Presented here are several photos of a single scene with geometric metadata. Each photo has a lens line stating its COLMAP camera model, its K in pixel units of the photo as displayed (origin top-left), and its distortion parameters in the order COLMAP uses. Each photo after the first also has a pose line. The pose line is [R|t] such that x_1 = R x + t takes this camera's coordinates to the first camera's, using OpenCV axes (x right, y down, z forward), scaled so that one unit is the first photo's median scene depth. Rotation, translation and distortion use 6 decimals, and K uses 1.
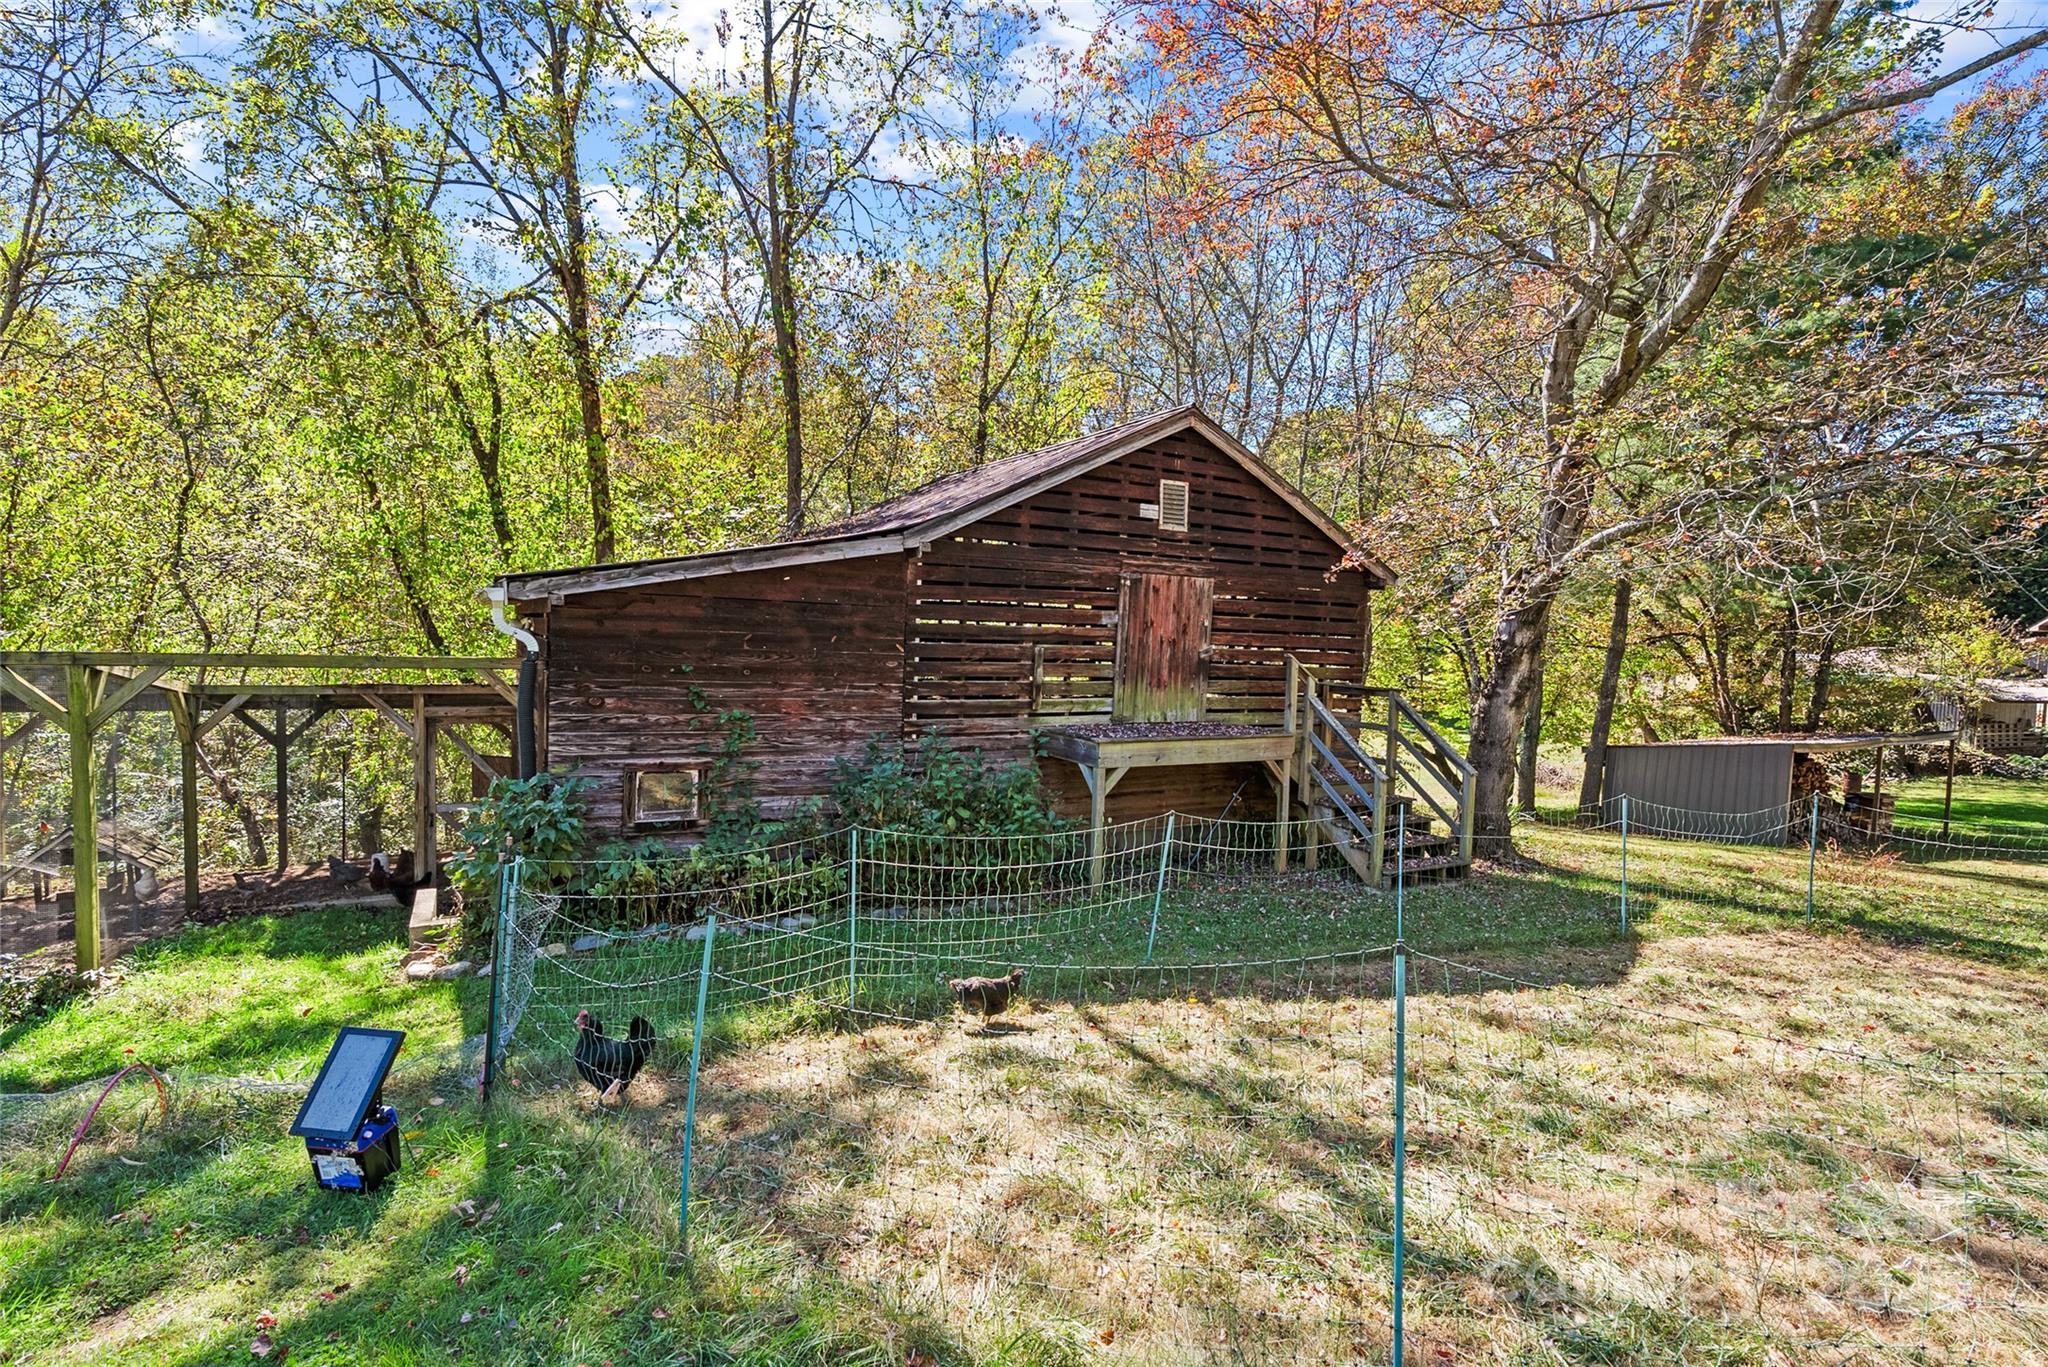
lens RADIAL K [[969.4, 0, 1019.7], [0, 969.4, 700.6], [0, 0, 1]] dist [-0.005497, 0.000958]
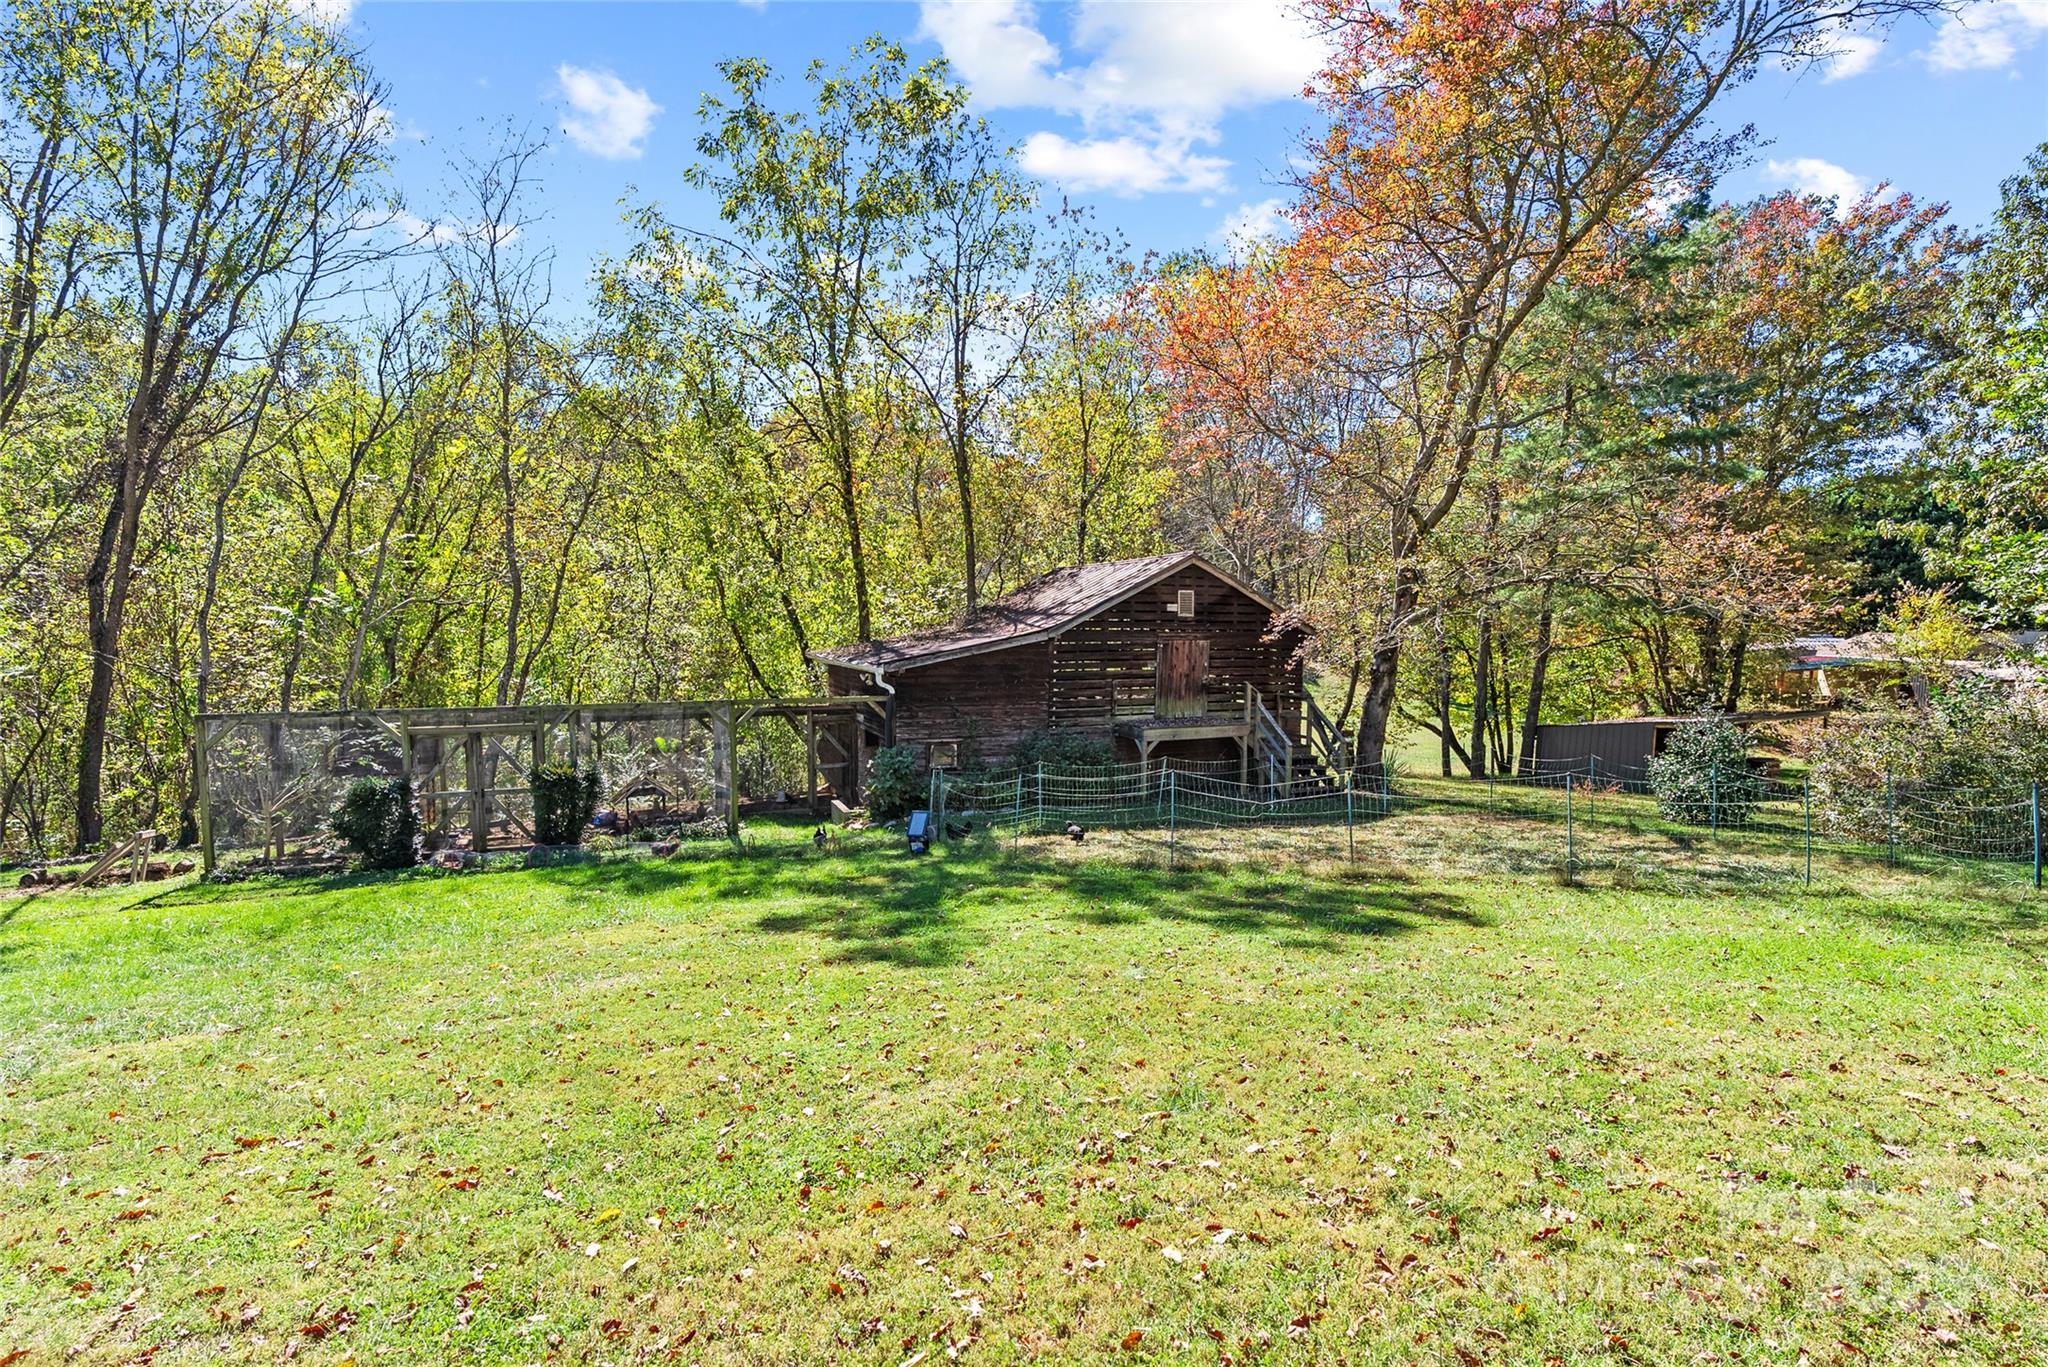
lens RADIAL K [[969.4, 0, 1027.1], [0, 969.4, 694.3], [0, 0, 1]] dist [-0.005497, 0.000958]
pose [[0.994833, -0.019452, -0.099642, 0.036297], [0.020158, 0.999778, 0.006088, -0.041559], [0.099501, -0.008065, 0.995005, -0.935512]]
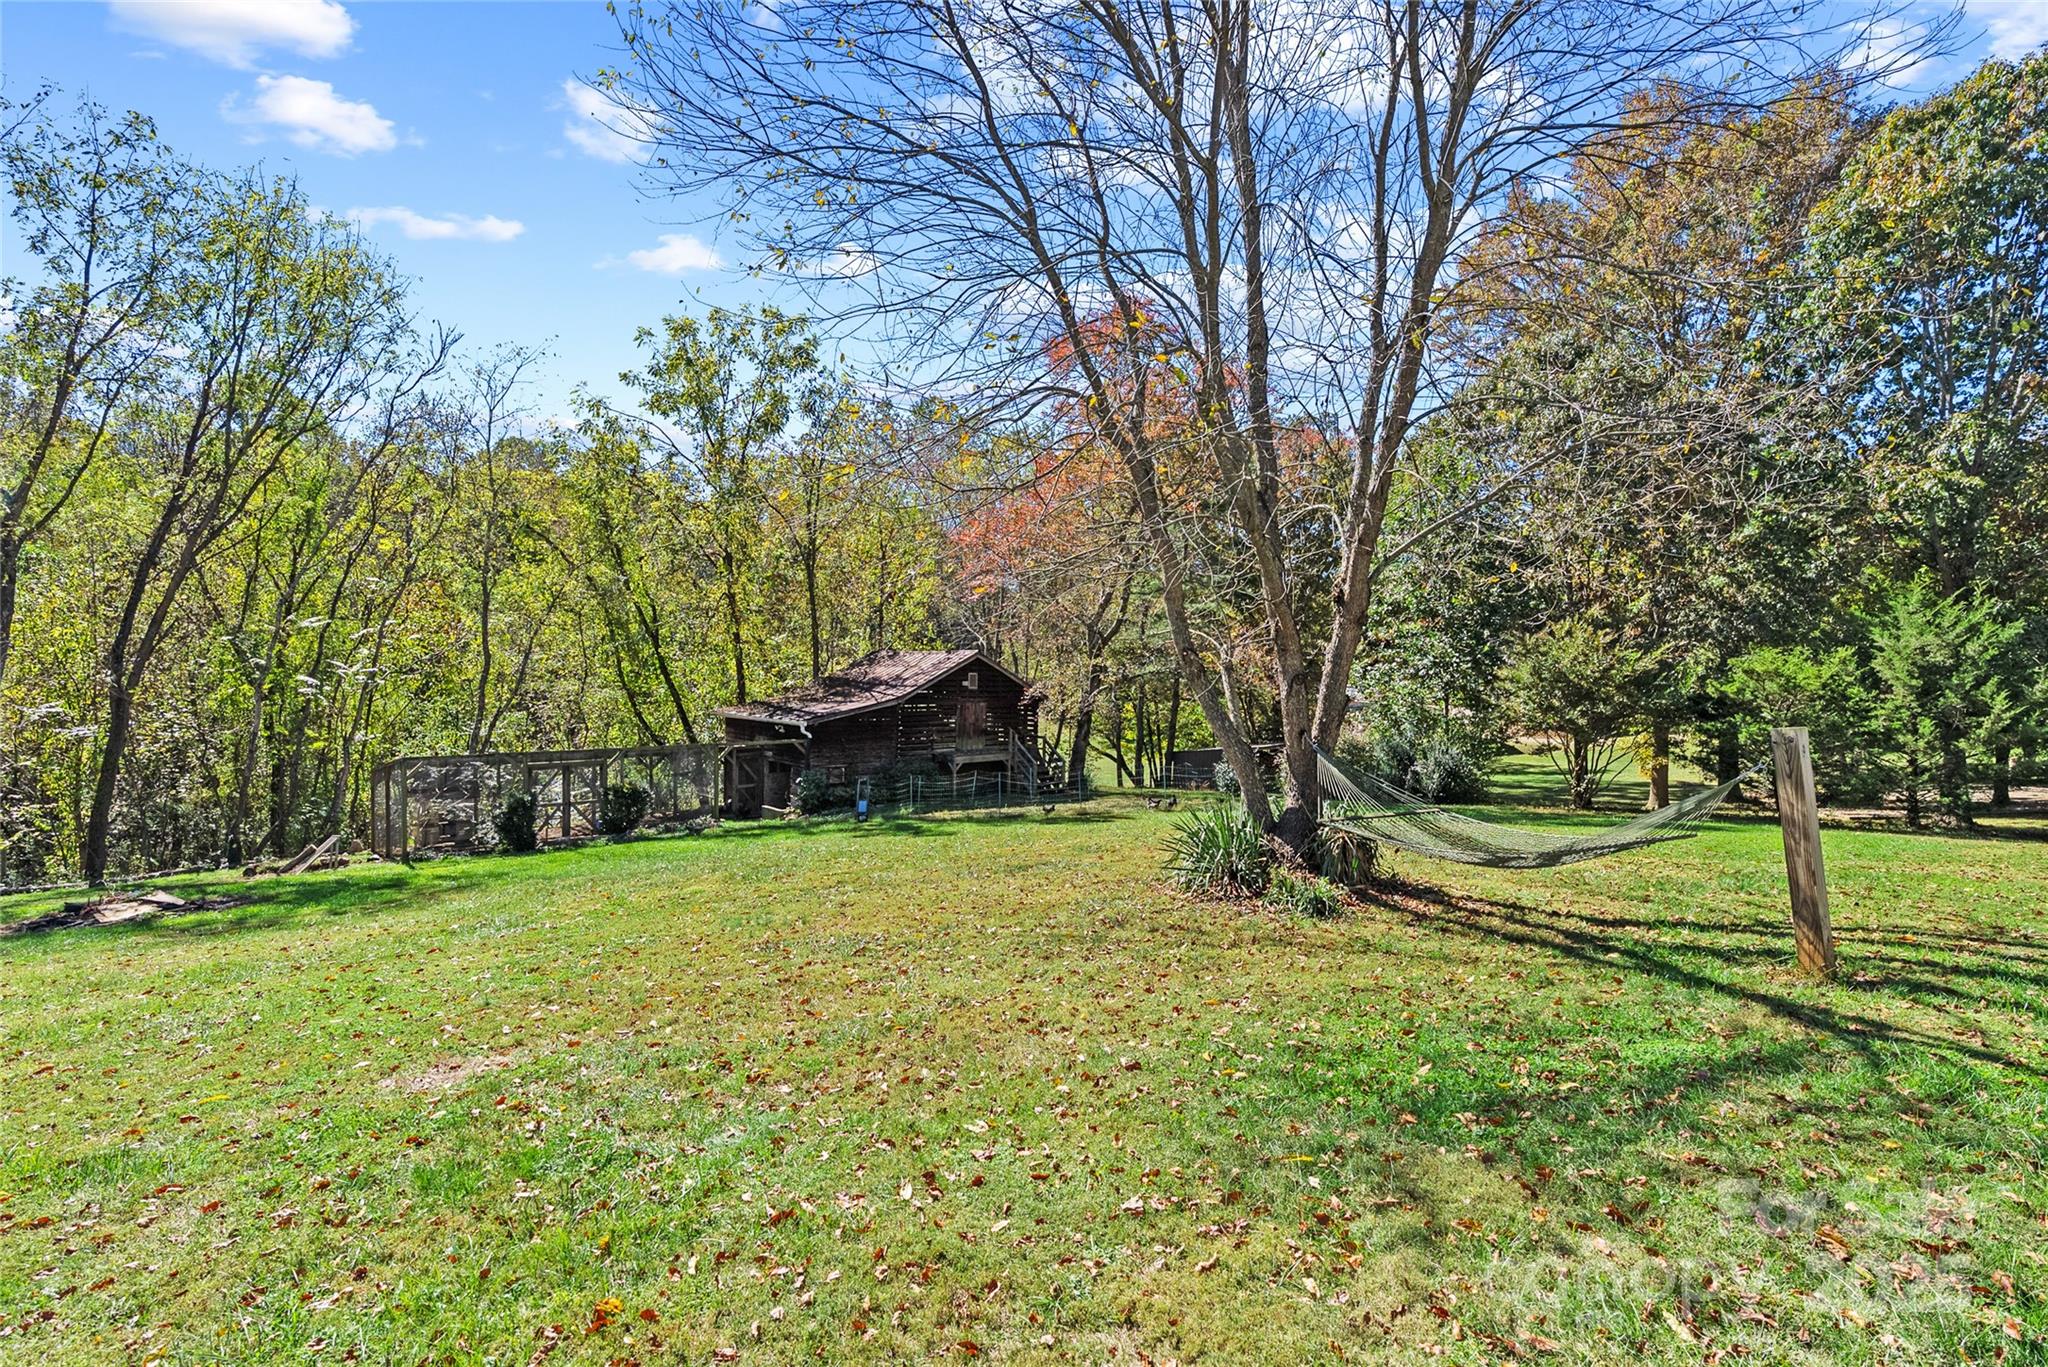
lens RADIAL K [[969.4, 0, 1021.8], [0, 969.4, 687.4], [0, 0, 1]] dist [-0.005497, 0.000958]
pose [[0.978094, -0.022541, 0.206937, -0.346493], [0.030077, 0.998991, -0.033341, -0.071435], [-0.205977, 0.038834, 0.977786, -2.166303]]
